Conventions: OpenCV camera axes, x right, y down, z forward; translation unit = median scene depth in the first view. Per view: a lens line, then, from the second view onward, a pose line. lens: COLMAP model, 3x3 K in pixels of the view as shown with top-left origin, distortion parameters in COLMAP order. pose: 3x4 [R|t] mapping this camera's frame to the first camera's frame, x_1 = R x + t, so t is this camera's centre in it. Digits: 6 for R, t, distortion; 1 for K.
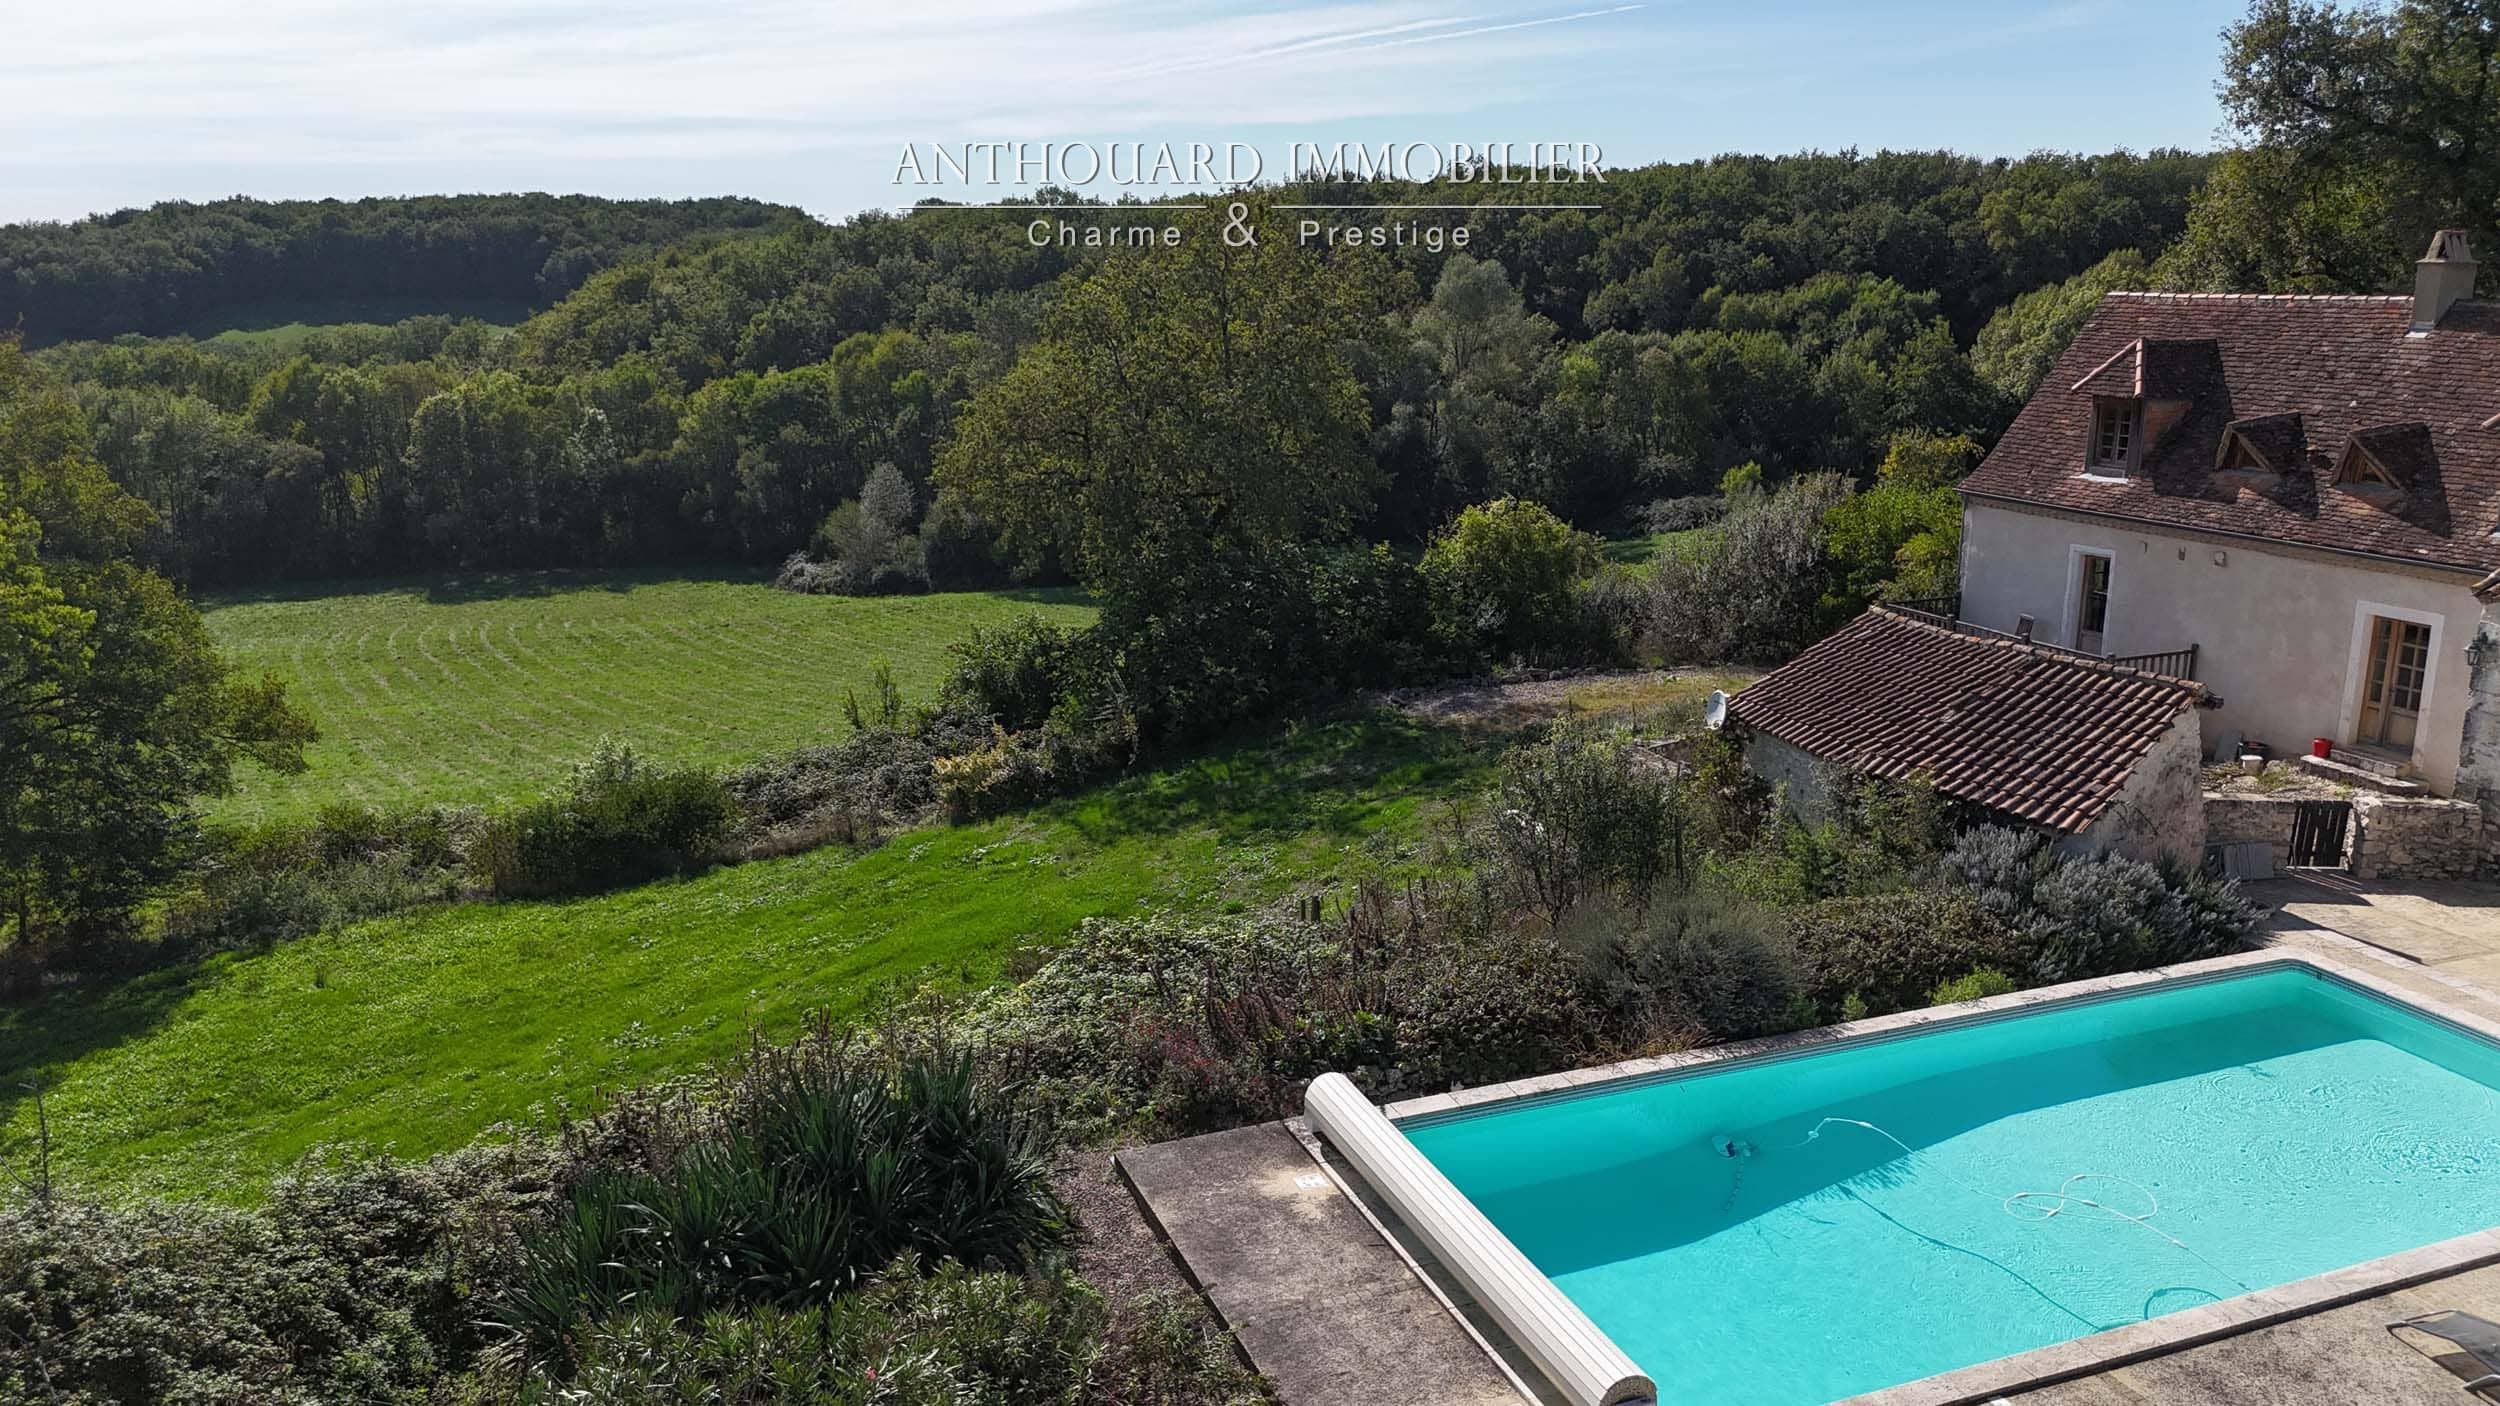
lens RADIAL K [[1852.0, 0, 1262.8], [0, 1852.0, 719.5], [0, 0, 1]] dist [0.070748, -0.057313]
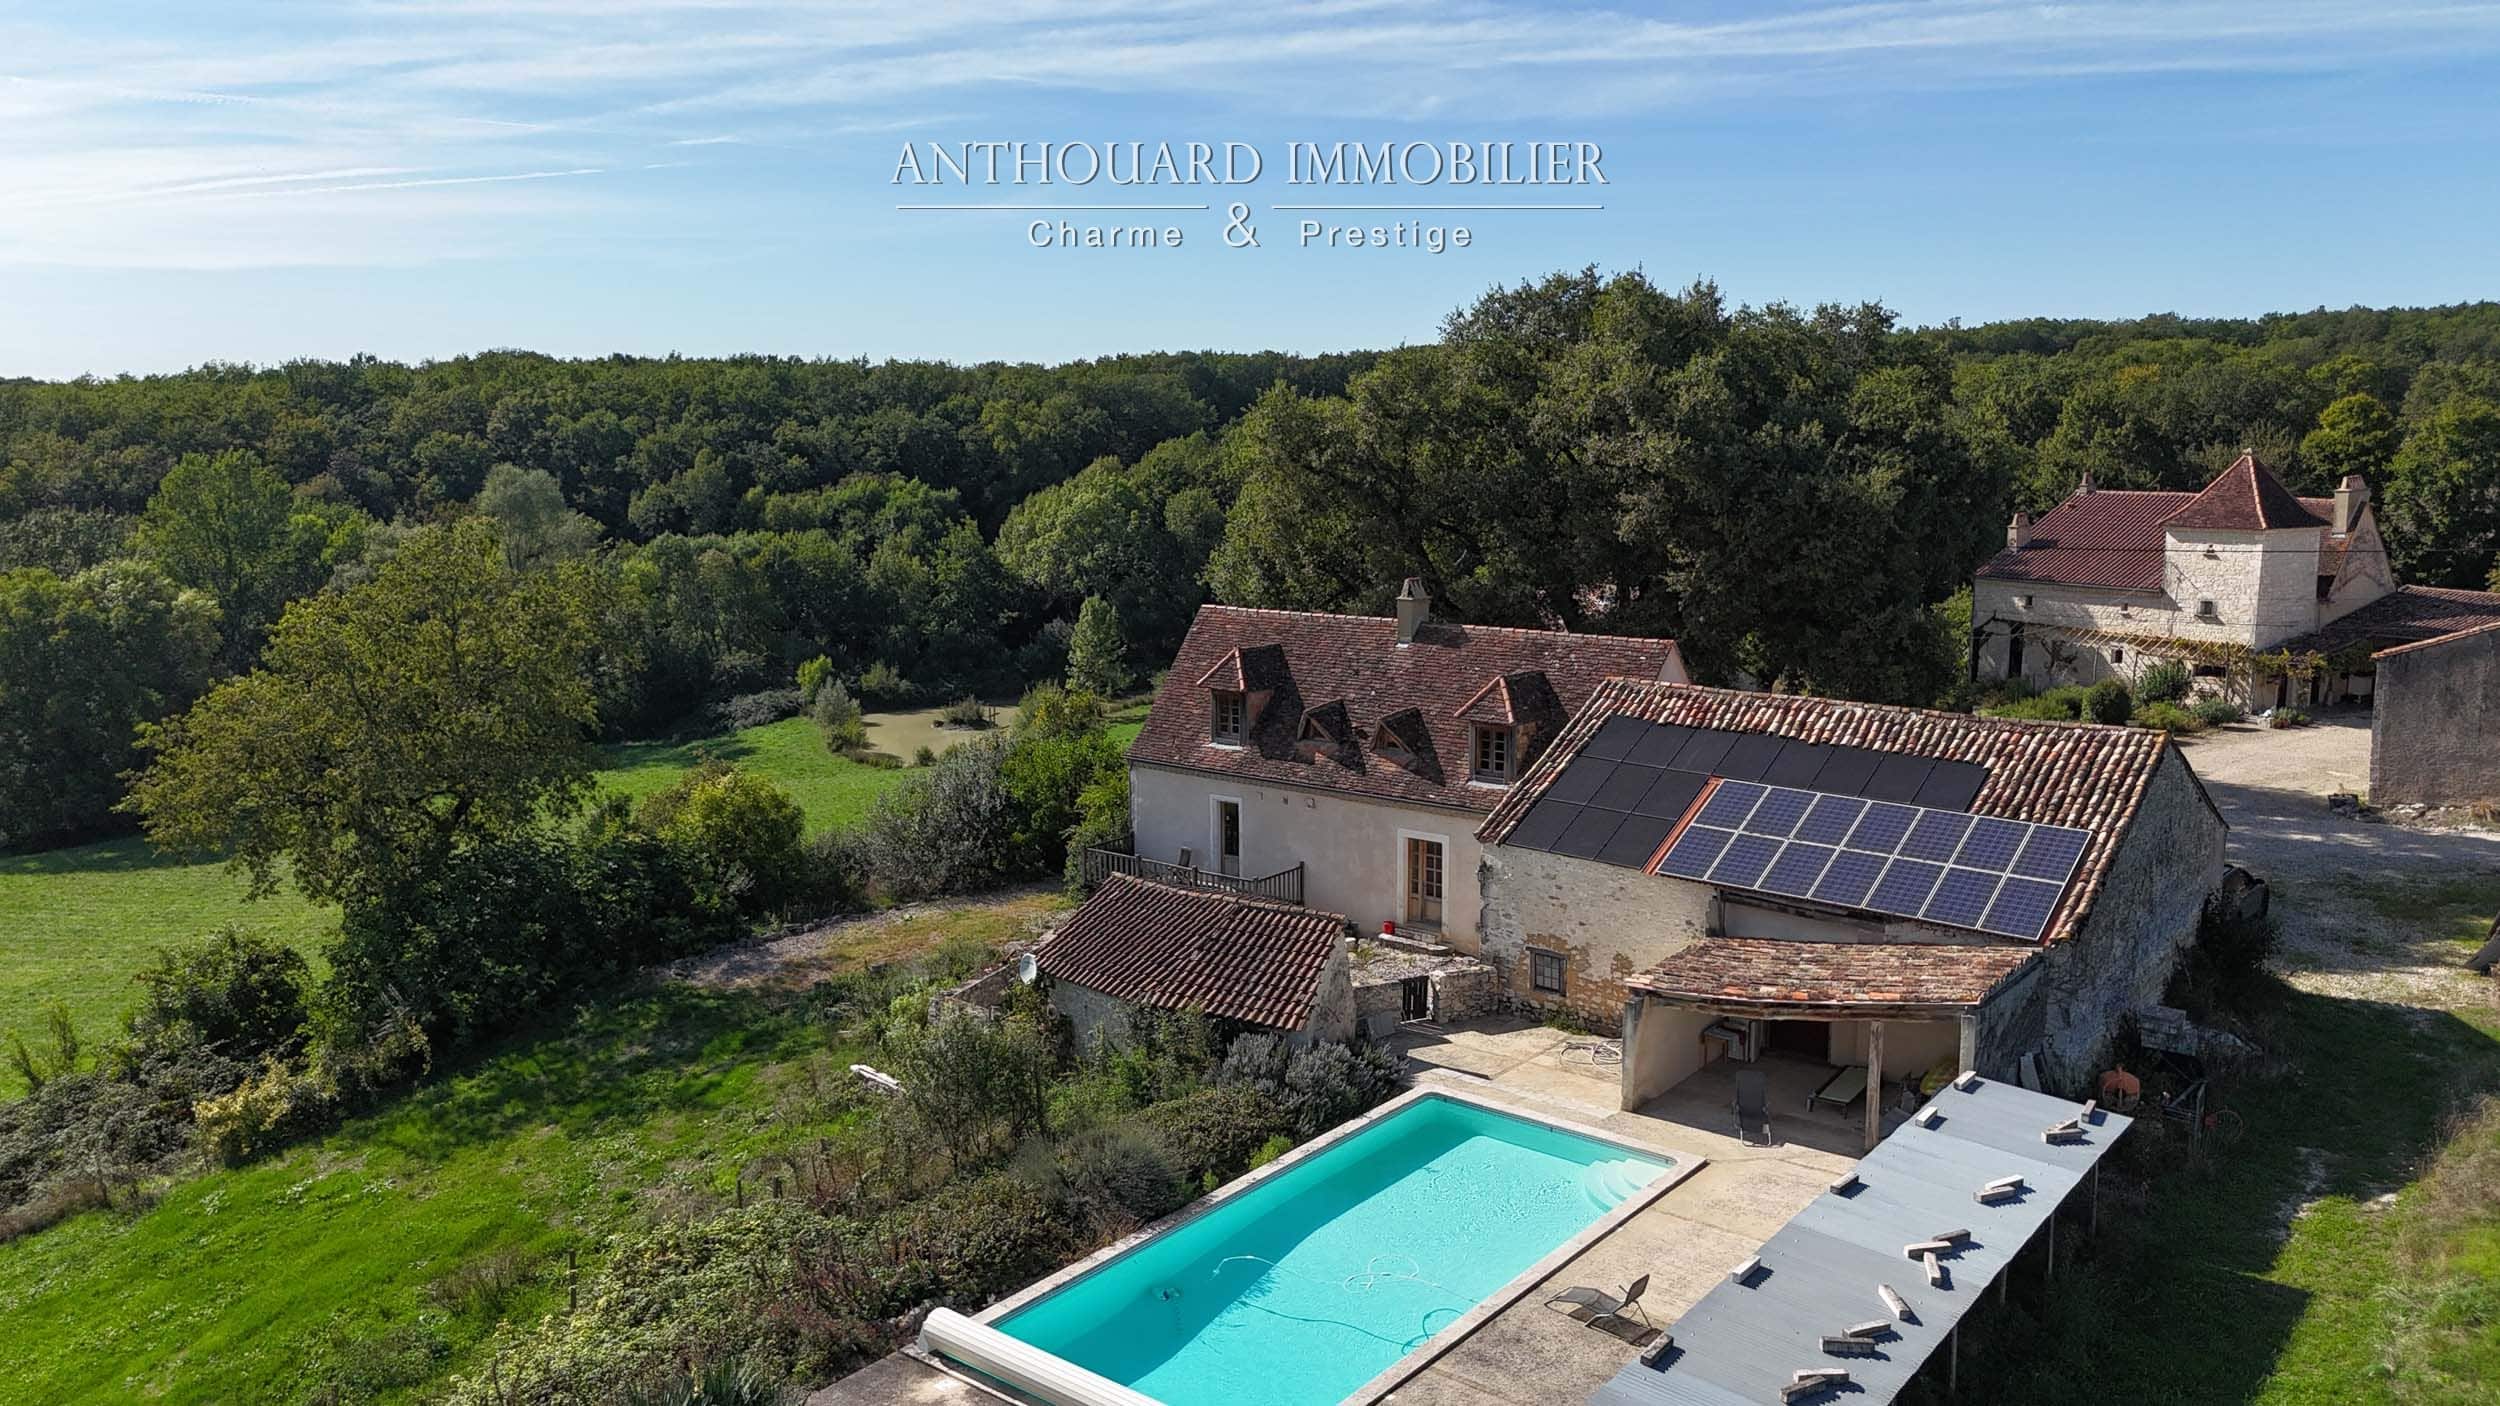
lens RADIAL K [[1852.0, 0, 1272.3], [0, 1852.0, 682.8], [0, 0, 1]] dist [0.070748, -0.057313]
pose [[0.864764, -0.071355, 0.497083, -0.180079], [0.121401, 0.990198, -0.069057, -0.067643], [-0.487283, 0.120064, 0.864951, -0.190188]]
